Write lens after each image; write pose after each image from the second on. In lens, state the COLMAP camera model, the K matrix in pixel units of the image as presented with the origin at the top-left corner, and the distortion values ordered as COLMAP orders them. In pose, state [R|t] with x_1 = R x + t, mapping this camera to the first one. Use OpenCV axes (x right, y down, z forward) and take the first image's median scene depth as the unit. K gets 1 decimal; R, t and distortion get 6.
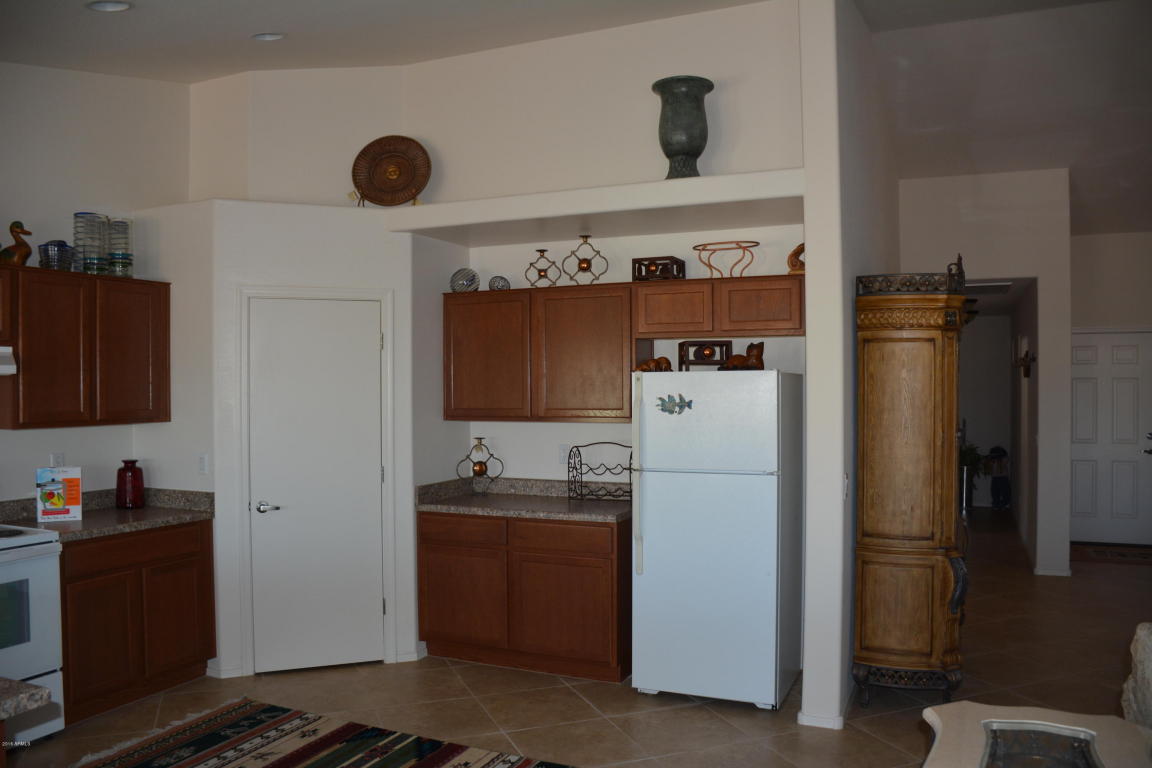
lens RADIAL K [[897.1, 0, 578.3], [0, 897.1, 394.2], [0, 0, 1]] dist [-0.156570, 0.101828]
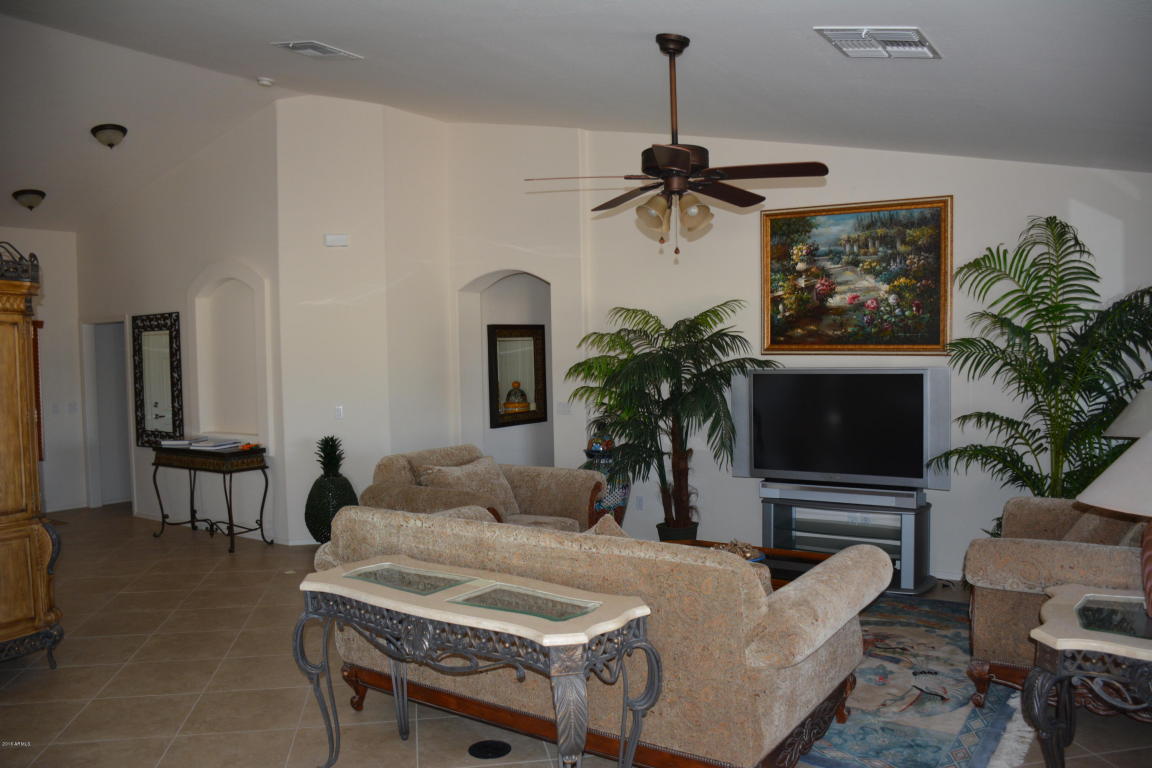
lens RADIAL K [[897.1, 0, 578.3], [0, 897.1, 394.2], [0, 0, 1]] dist [-0.156570, 0.101828]
pose [[0.170184, -0.044382, 0.984412, -0.559374], [0.023140, 0.998890, 0.041034, -0.003787], [-0.985141, 0.015796, 0.171022, 0.171685]]
